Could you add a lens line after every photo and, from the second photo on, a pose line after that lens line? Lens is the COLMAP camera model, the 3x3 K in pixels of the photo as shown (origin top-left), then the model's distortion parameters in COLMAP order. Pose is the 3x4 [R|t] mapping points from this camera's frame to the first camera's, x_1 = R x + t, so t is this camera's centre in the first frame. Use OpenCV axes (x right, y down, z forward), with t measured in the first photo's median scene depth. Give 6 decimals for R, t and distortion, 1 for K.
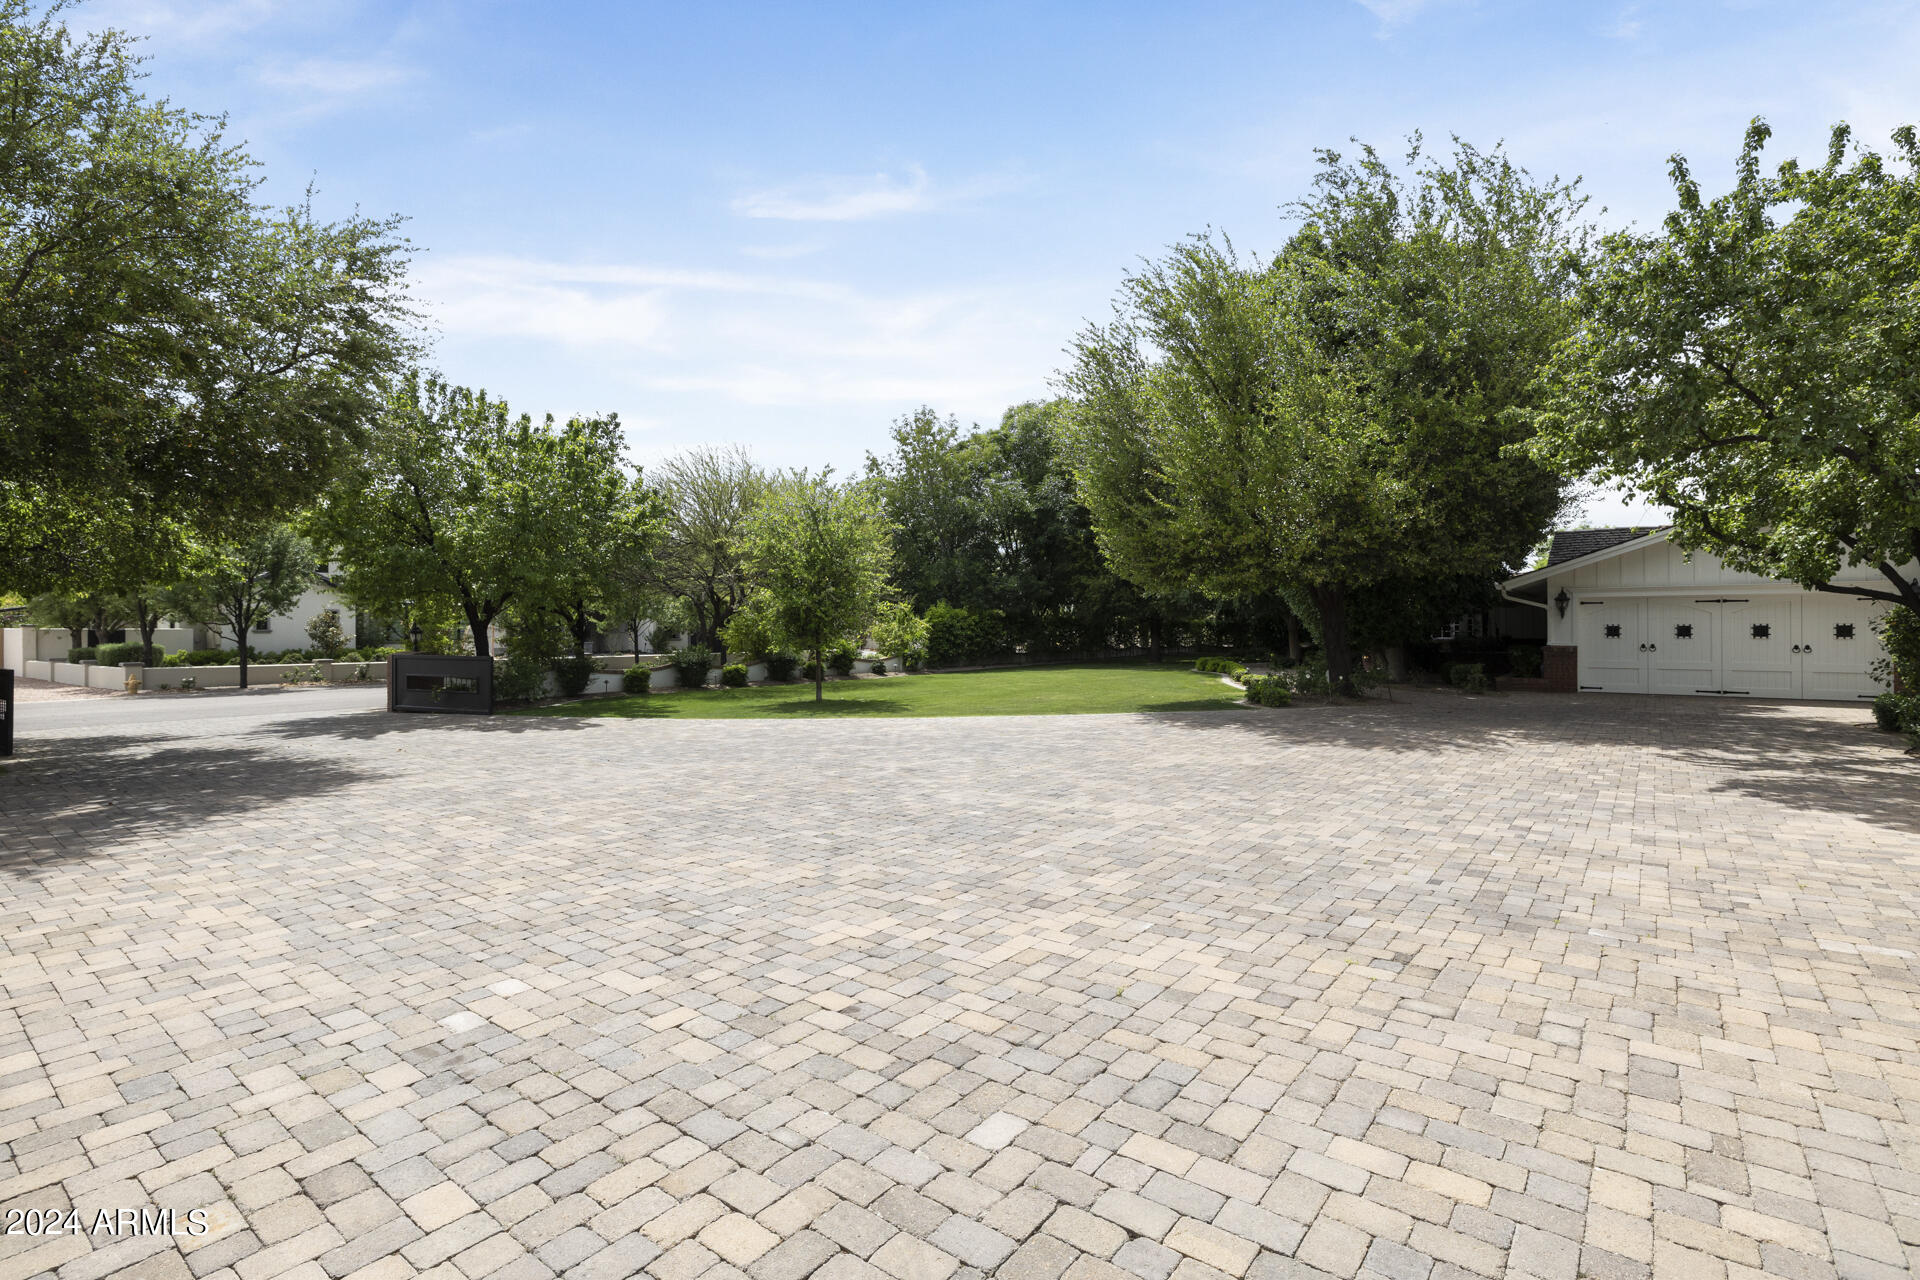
lens RADIAL K [[958.7, 0, 961.3], [0, 958.7, 640.2], [0, 0, 1]] dist [-0.006332, -0.000766]
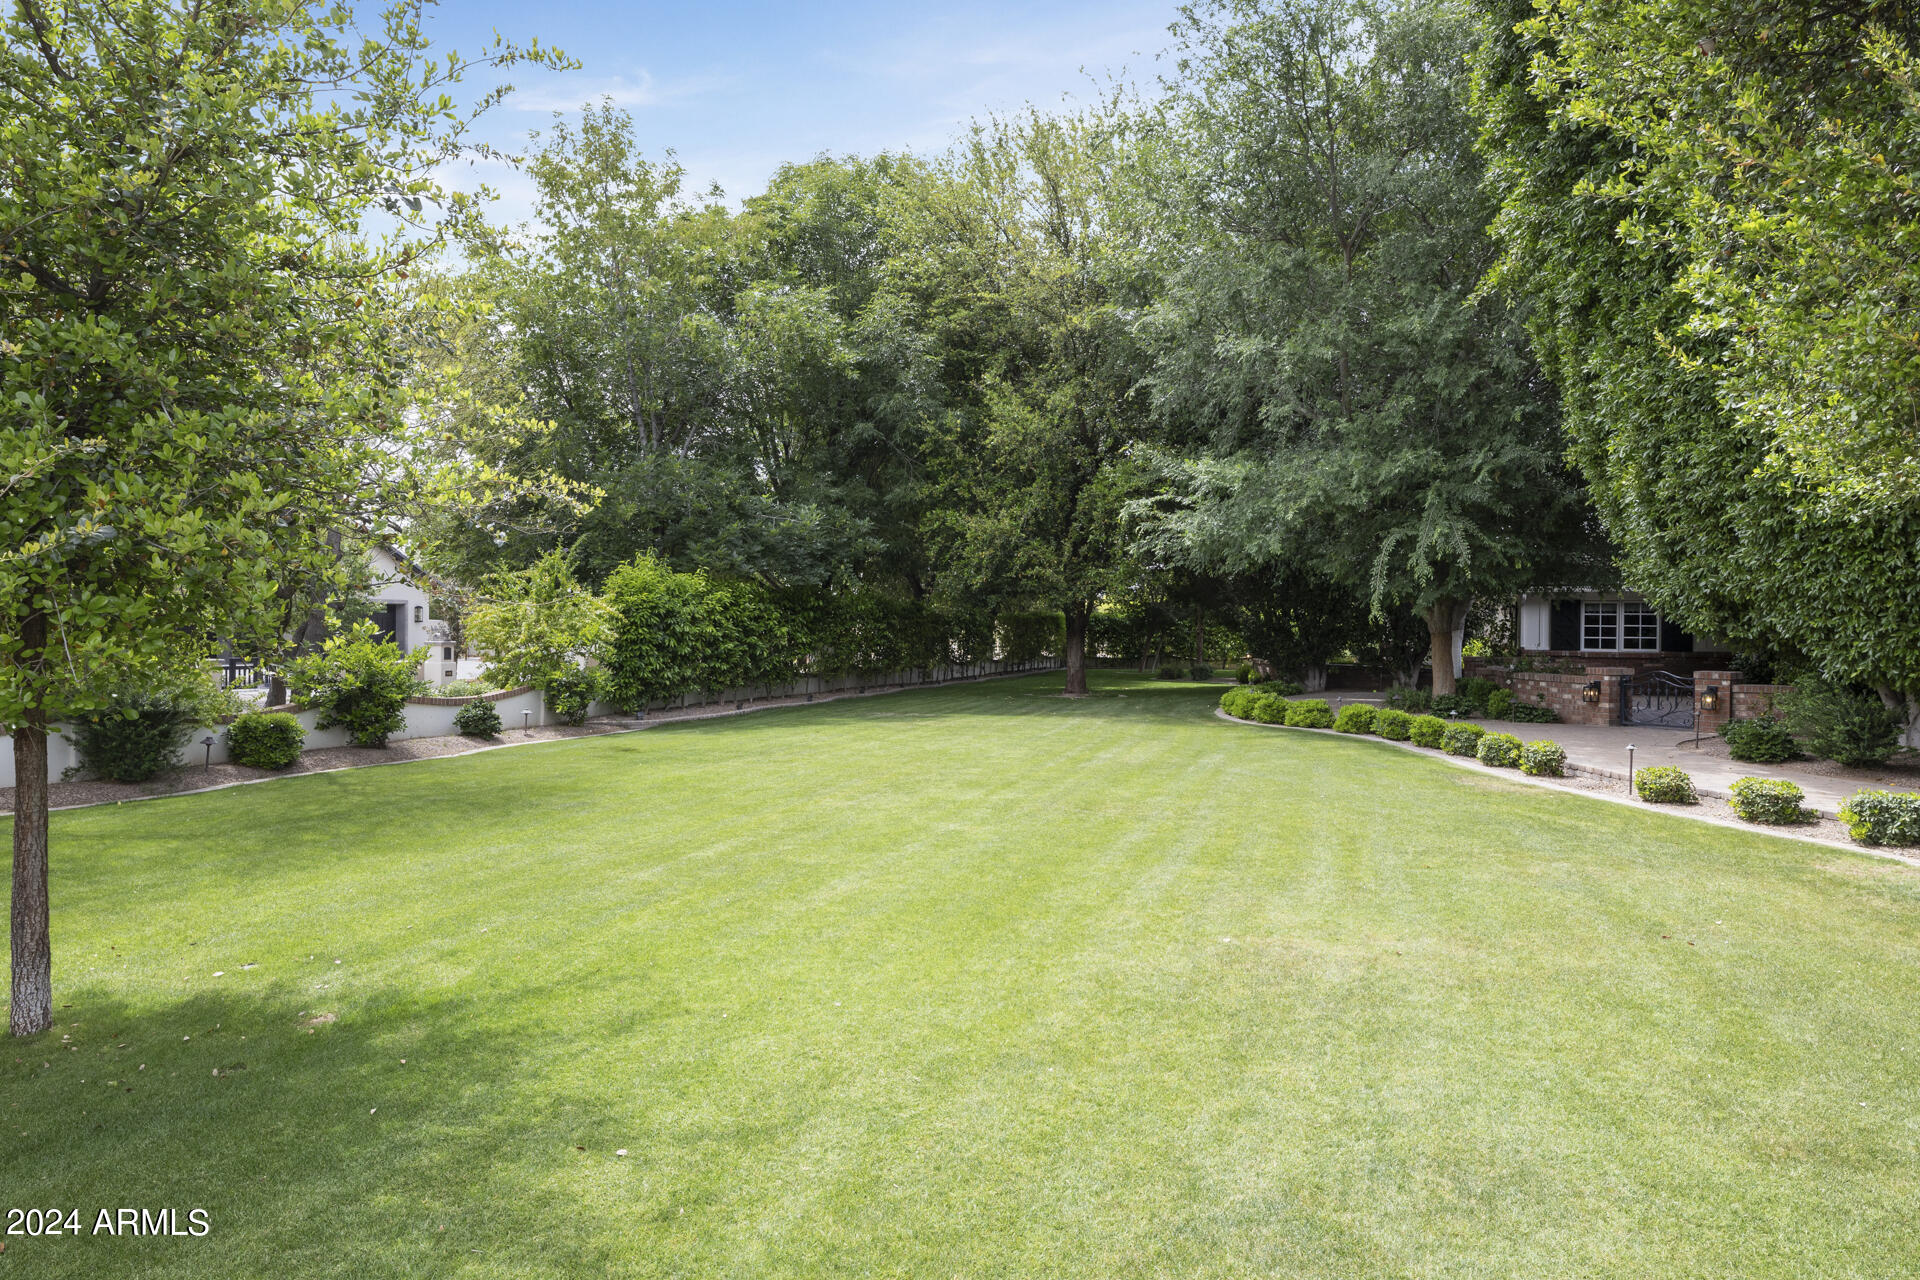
lens RADIAL K [[1251.9, 0, 955.0], [0, 1251.9, 635.4], [0, 0, 1]] dist [-0.005470, -0.000220]
pose [[0.968237, 0.010581, 0.249810, -0.024610], [-0.010210, 0.999944, -0.002779, -0.004478], [-0.249825, 0.000140, 0.968291, 0.412579]]
